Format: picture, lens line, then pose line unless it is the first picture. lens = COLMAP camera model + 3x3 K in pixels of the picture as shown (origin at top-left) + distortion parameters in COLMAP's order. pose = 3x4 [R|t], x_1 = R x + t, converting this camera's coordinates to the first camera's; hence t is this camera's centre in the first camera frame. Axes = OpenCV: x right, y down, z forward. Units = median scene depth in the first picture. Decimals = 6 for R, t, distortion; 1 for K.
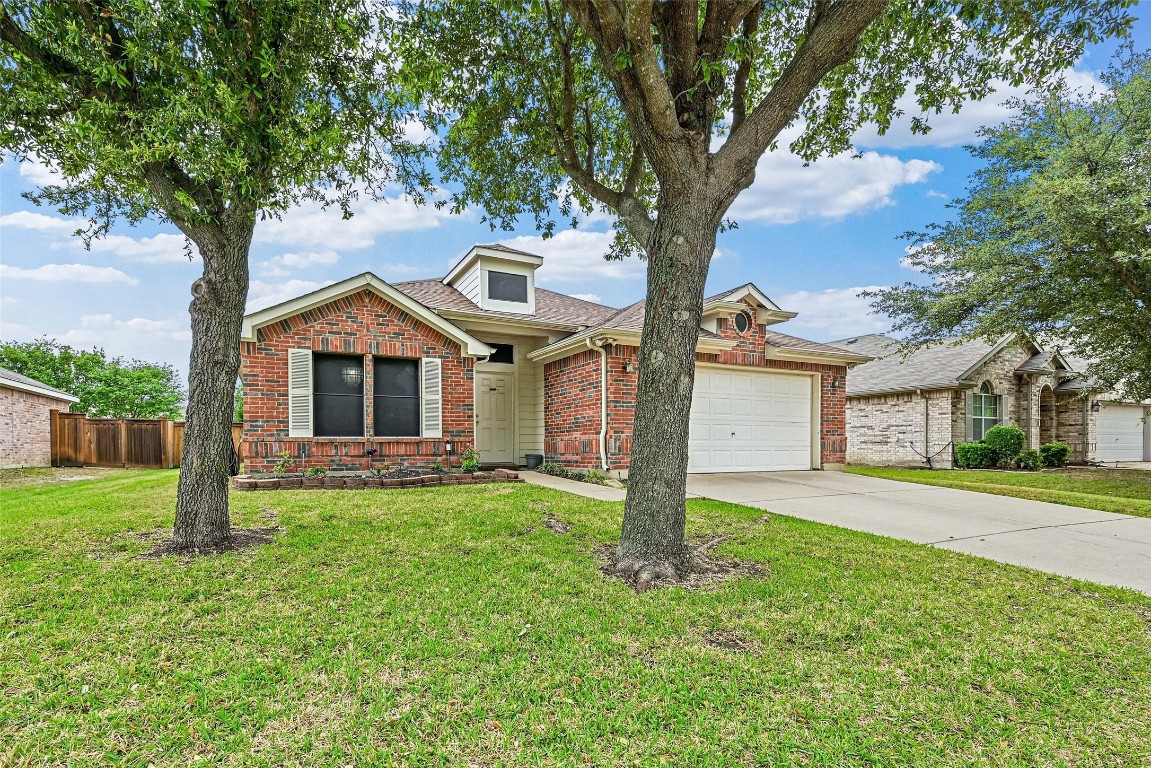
lens RADIAL K [[485.4, 0, 556.6], [0, 485.4, 456.2], [0, 0, 1]] dist [0.002773, -0.000046]
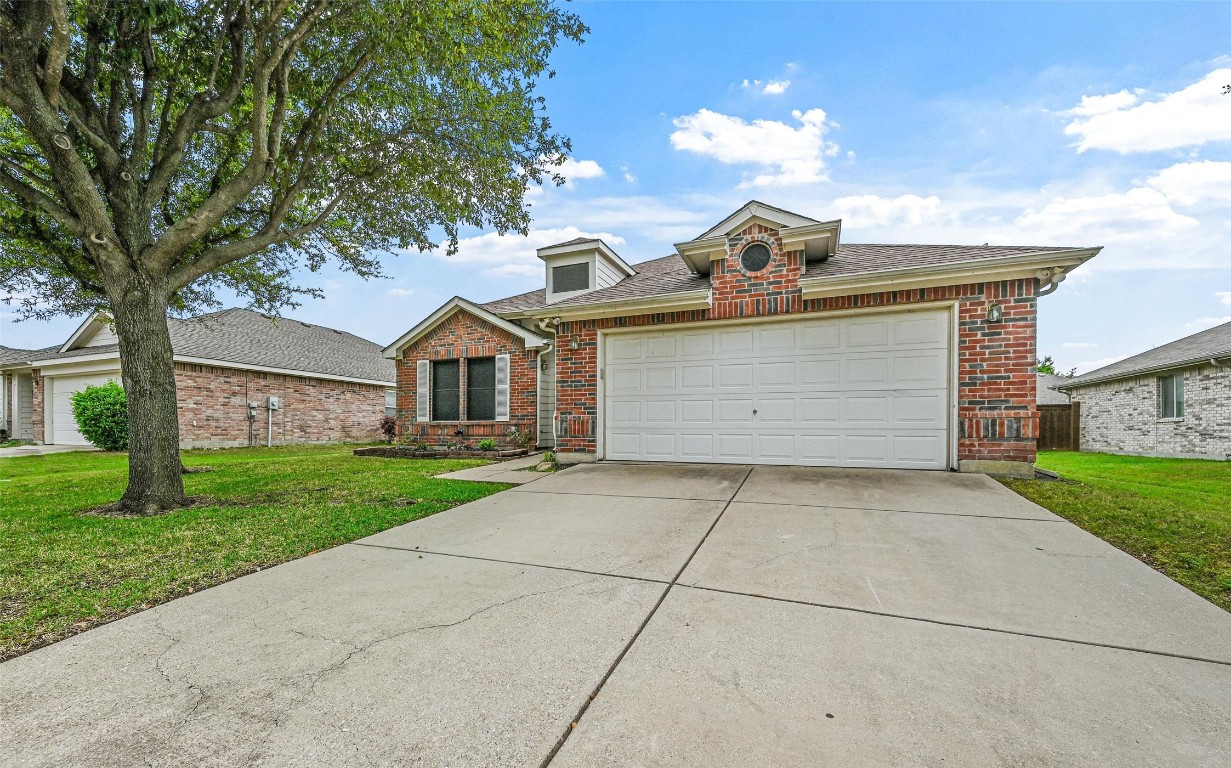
lens RADIAL K [[505.5, 0, 630.9], [0, 505.5, 434.2], [0, 0, 1]] dist [-0.001026, 0.000200]
pose [[0.681961, 0.009023, -0.731333, 0.877470], [-0.019166, 0.999801, -0.005537, -0.004918], [0.731137, 0.017793, 0.681999, 0.387798]]
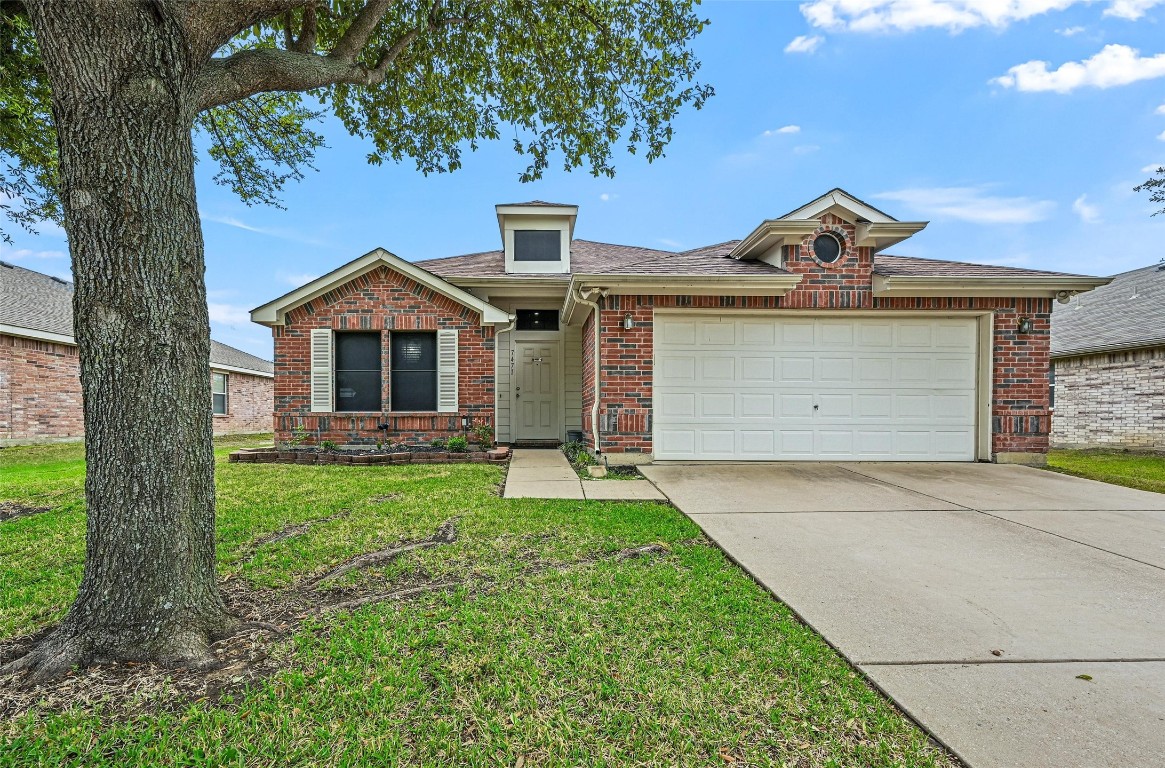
lens RADIAL K [[463.7, 0, 576.7], [0, 463.7, 428.3], [0, 0, 1]] dist [-0.001178, 0.000788]
pose [[0.916352, 0.014693, -0.400104, 0.348862], [-0.014014, 0.999891, 0.004623, -0.014392], [0.400128, 0.001371, 0.916458, 0.263860]]
